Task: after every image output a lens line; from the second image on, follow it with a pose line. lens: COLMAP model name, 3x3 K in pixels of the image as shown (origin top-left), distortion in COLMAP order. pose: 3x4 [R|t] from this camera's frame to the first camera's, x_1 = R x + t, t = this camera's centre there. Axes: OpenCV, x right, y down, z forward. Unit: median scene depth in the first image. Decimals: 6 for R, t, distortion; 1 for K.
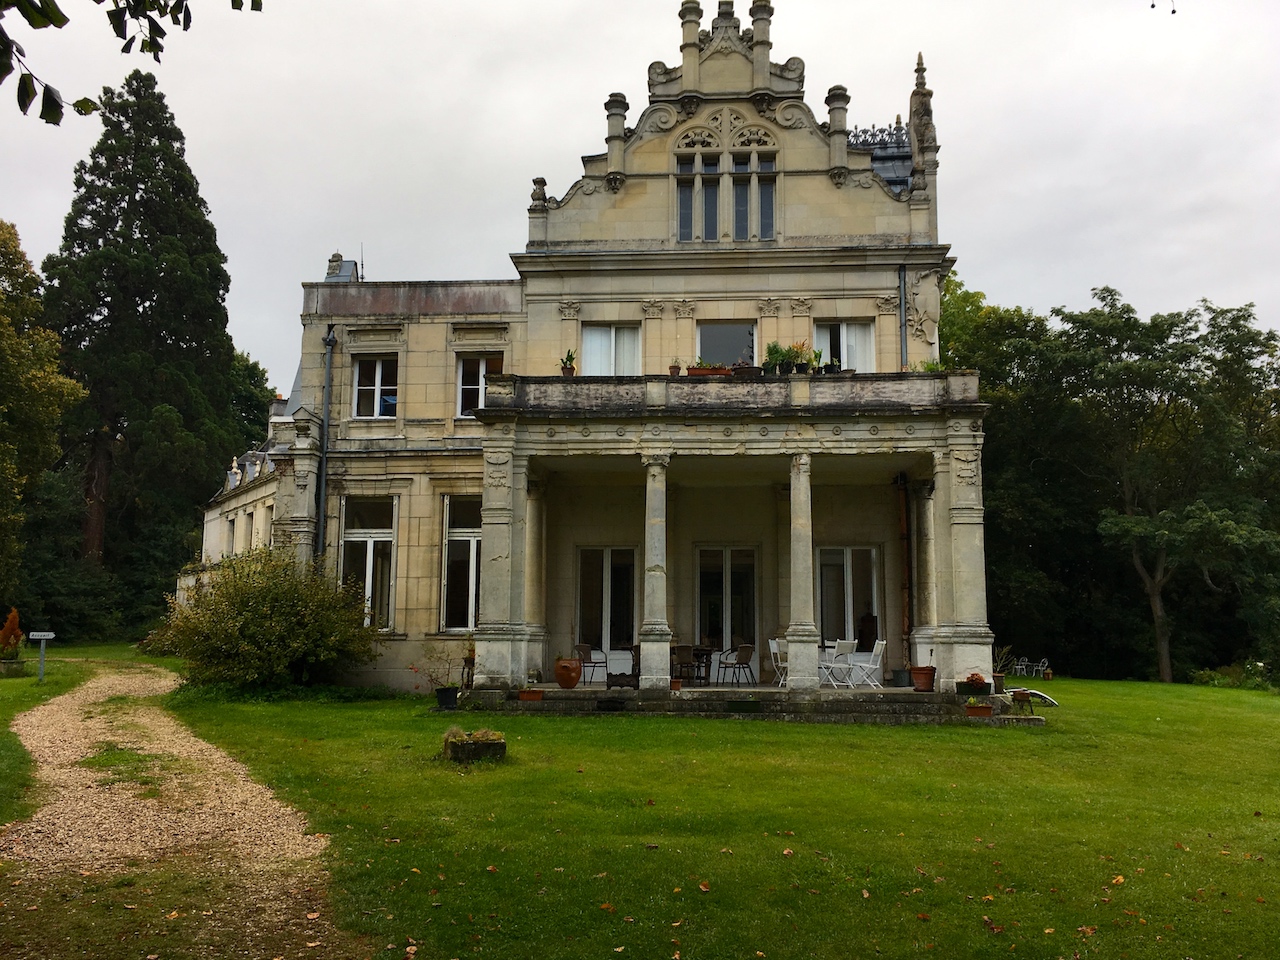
lens RADIAL K [[1154.8, 0, 635.5], [0, 1154.8, 478.3], [0, 0, 1]] dist [0.077989, -0.063815]
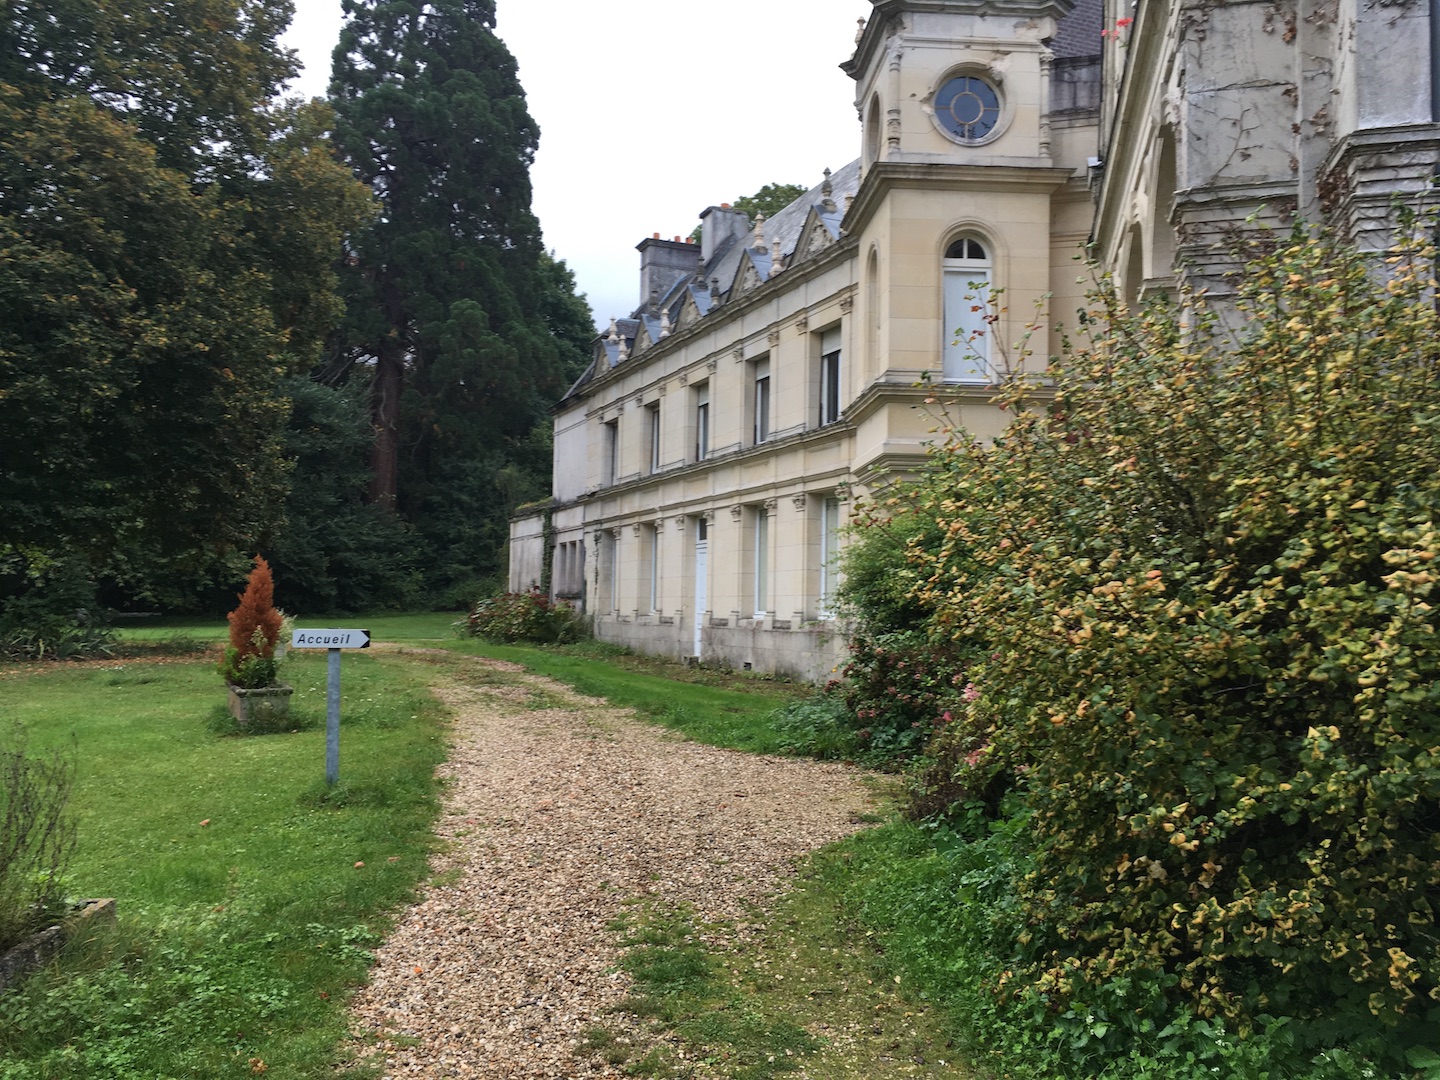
lens RADIAL K [[1299.2, 0, 724.5], [0, 1299.2, 539.9], [0, 0, 1]] dist [0.077989, -0.063815]
pose [[0.985392, 0.000214, -0.170299, -0.096215], [0.014501, 0.996262, 0.085159, 0.022200], [0.169680, -0.086385, 0.981706, 0.190974]]
